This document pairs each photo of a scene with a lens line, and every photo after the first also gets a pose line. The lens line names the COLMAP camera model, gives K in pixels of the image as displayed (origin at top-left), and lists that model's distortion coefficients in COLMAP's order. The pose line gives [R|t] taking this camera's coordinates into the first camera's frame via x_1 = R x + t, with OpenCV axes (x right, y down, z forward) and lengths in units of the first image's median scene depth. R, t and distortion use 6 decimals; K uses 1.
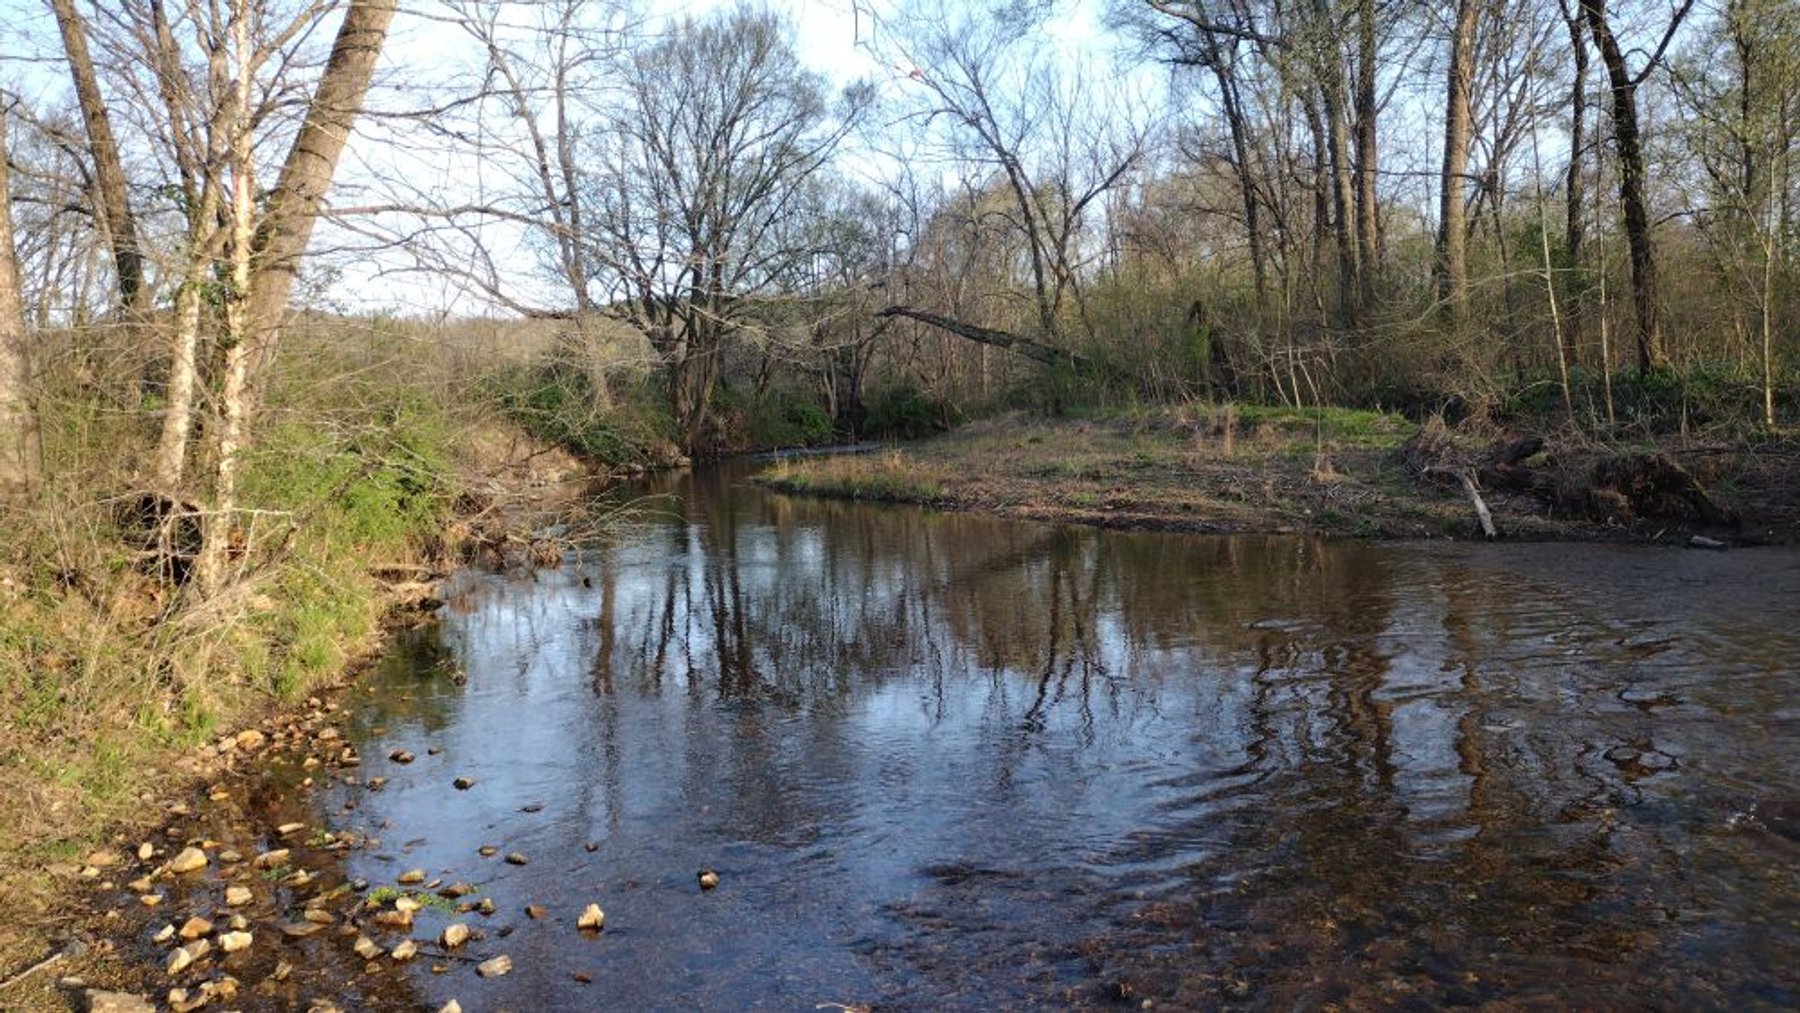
lens RADIAL K [[1359.9, 0, 900.0], [0, 1359.9, 506.5], [0, 0, 1]] dist [0.105806, -0.135436]
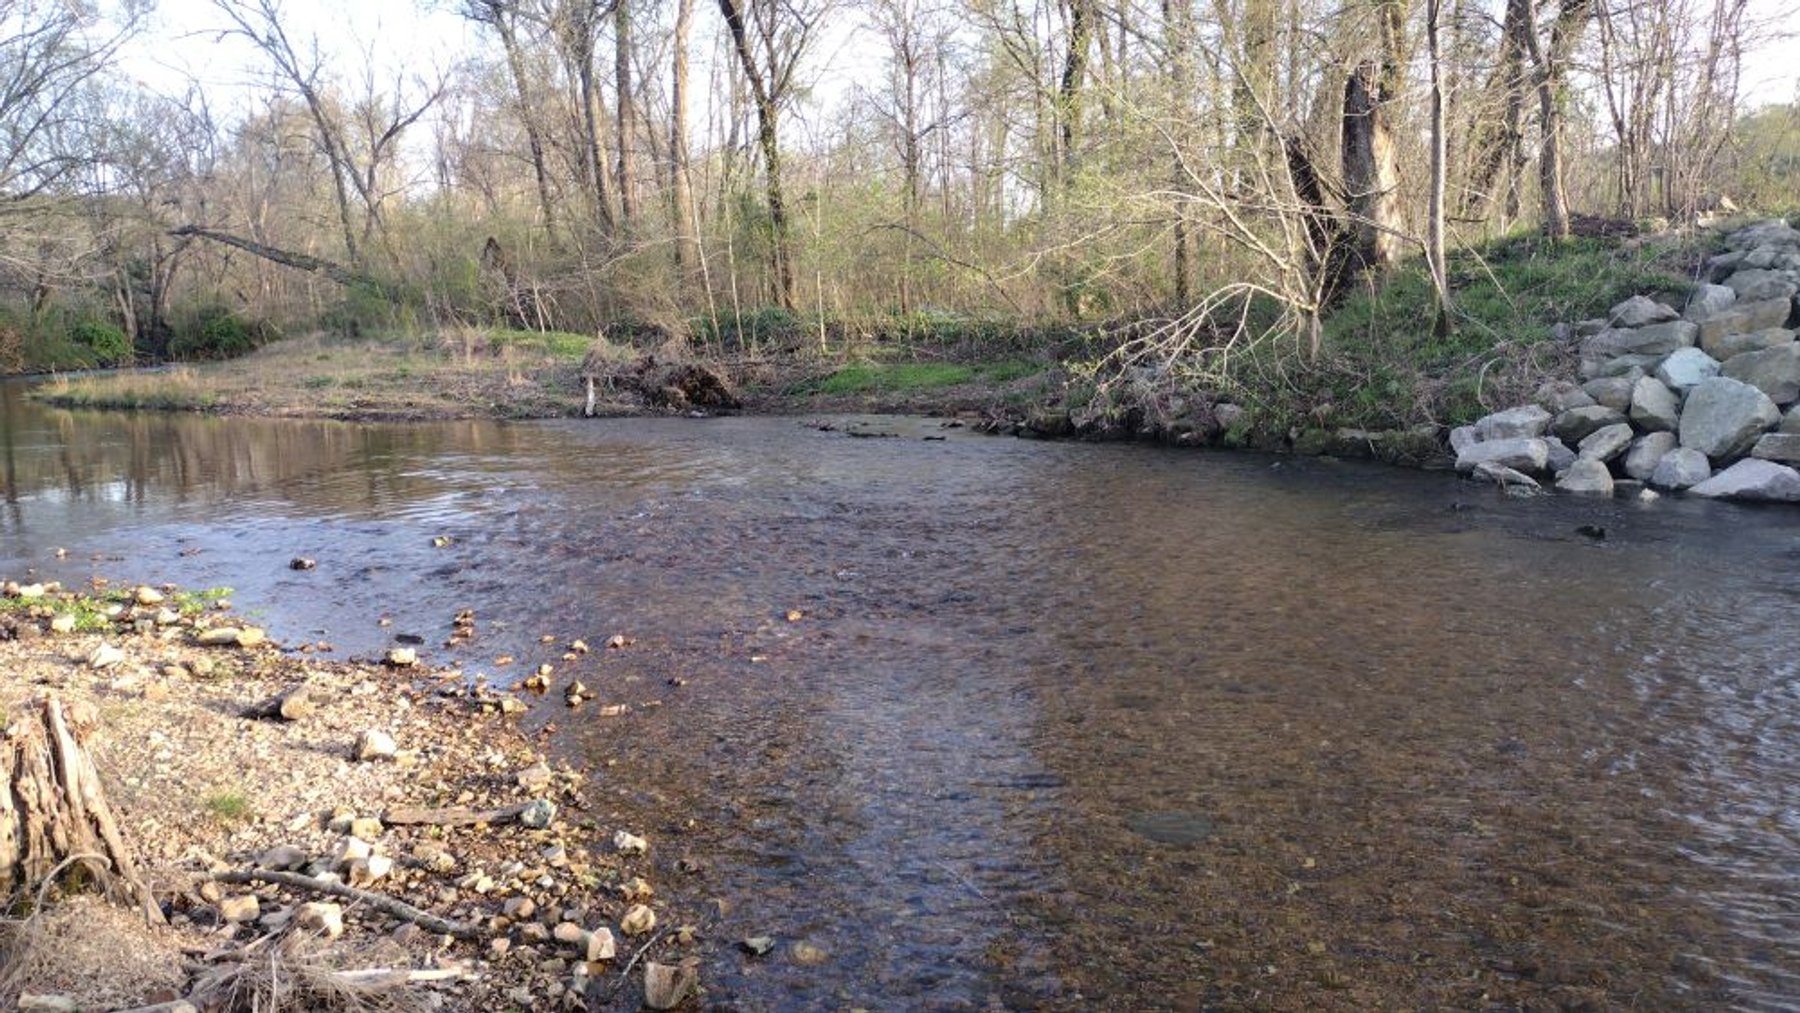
lens RADIAL K [[1359.9, 0, 900.0], [0, 1359.9, 506.5], [0, 0, 1]] dist [0.105806, -0.135436]
pose [[0.901350, -0.044601, 0.430789, 0.028833], [0.021677, 0.998082, 0.057980, 0.017116], [-0.432549, -0.042922, 0.900588, -0.228186]]
